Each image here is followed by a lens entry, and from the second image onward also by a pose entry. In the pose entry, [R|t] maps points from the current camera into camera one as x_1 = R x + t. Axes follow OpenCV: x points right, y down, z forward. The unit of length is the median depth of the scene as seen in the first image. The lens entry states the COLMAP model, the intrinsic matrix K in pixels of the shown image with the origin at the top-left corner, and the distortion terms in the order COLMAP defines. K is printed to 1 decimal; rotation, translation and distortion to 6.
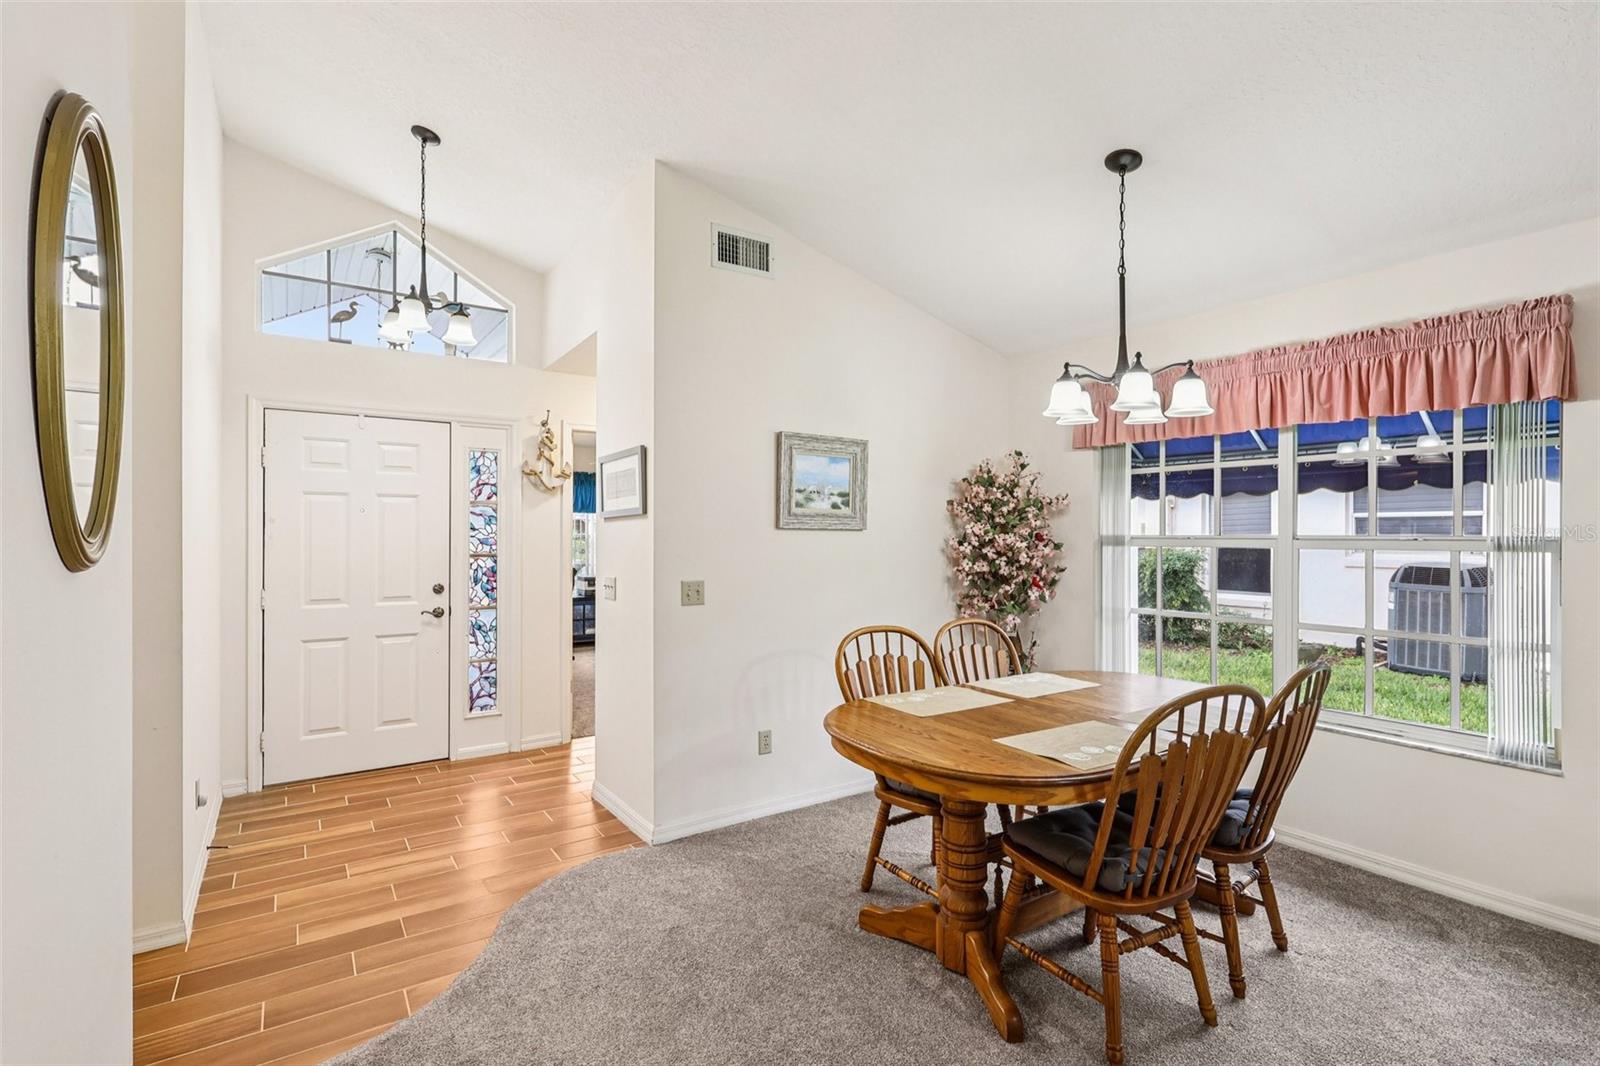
lens RADIAL K [[742.1, 0, 791.0], [0, 742.1, 534.8], [0, 0, 1]] dist [-0.004295, -0.000362]
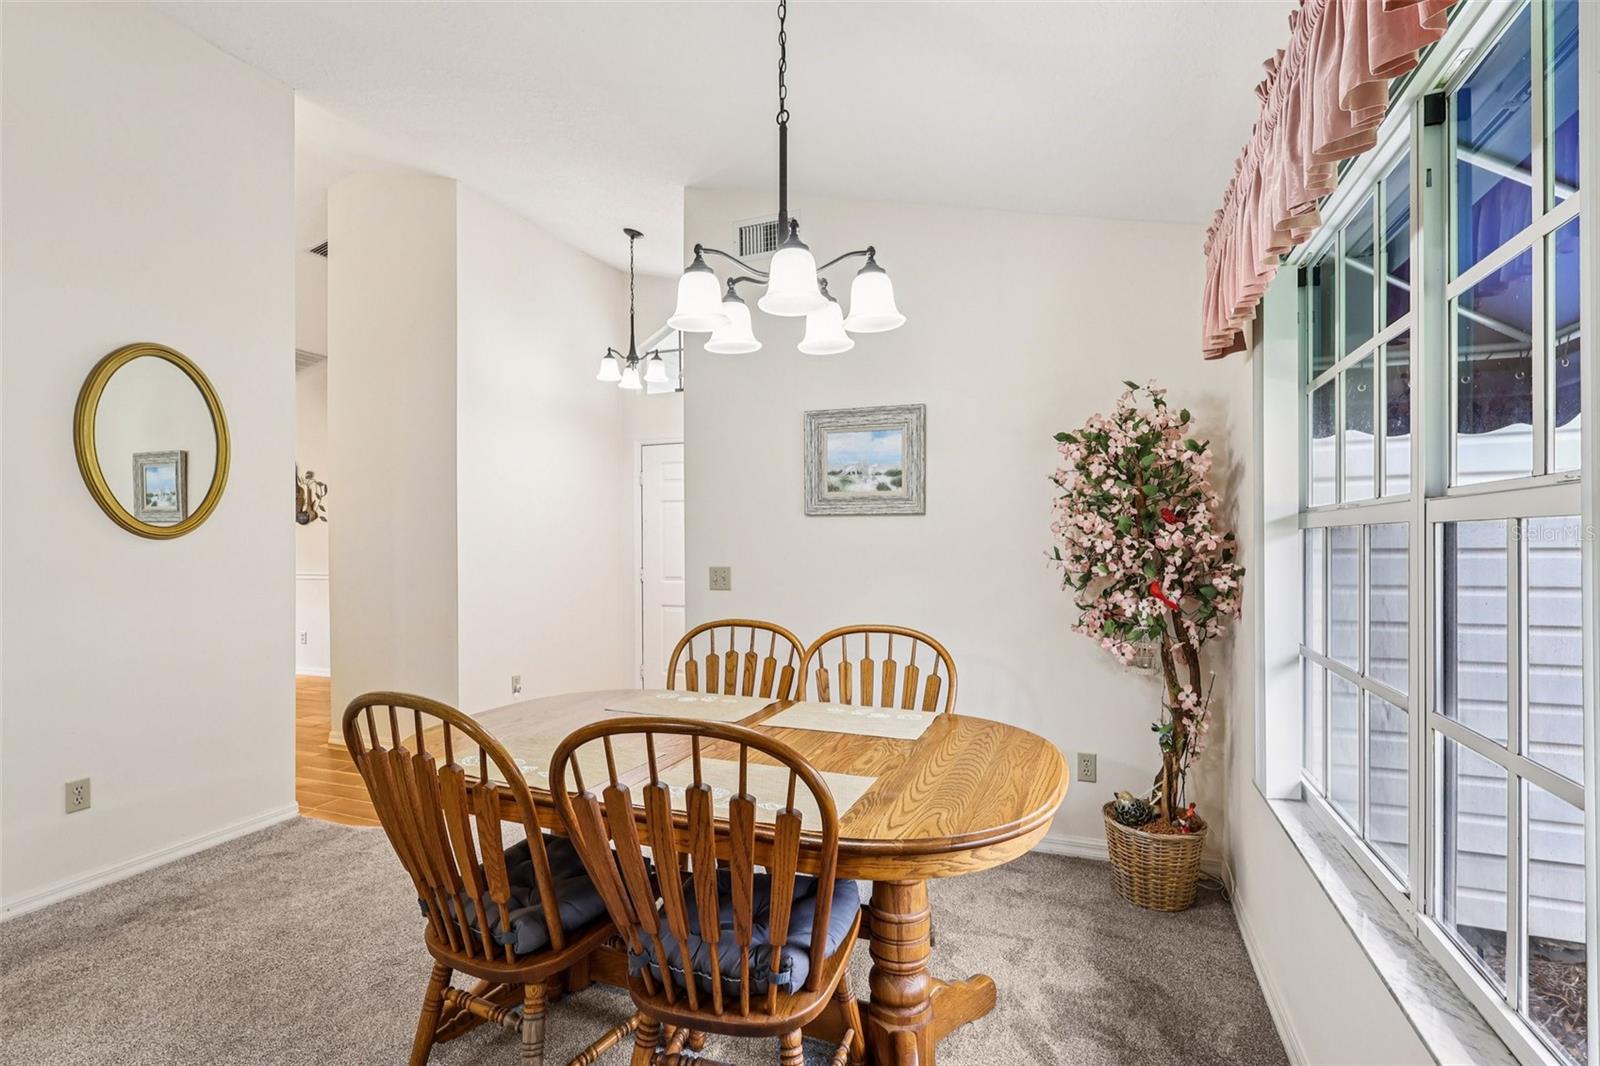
lens RADIAL K [[742.1, 0, 802.8], [0, 742.1, 528.9], [0, 0, 1]] dist [-0.004295, -0.000362]
pose [[0.569420, -0.017897, -0.821852, 0.738494], [0.009443, 0.999839, -0.015231, 0.022599], [0.821992, 0.000912, 0.569498, 0.451657]]
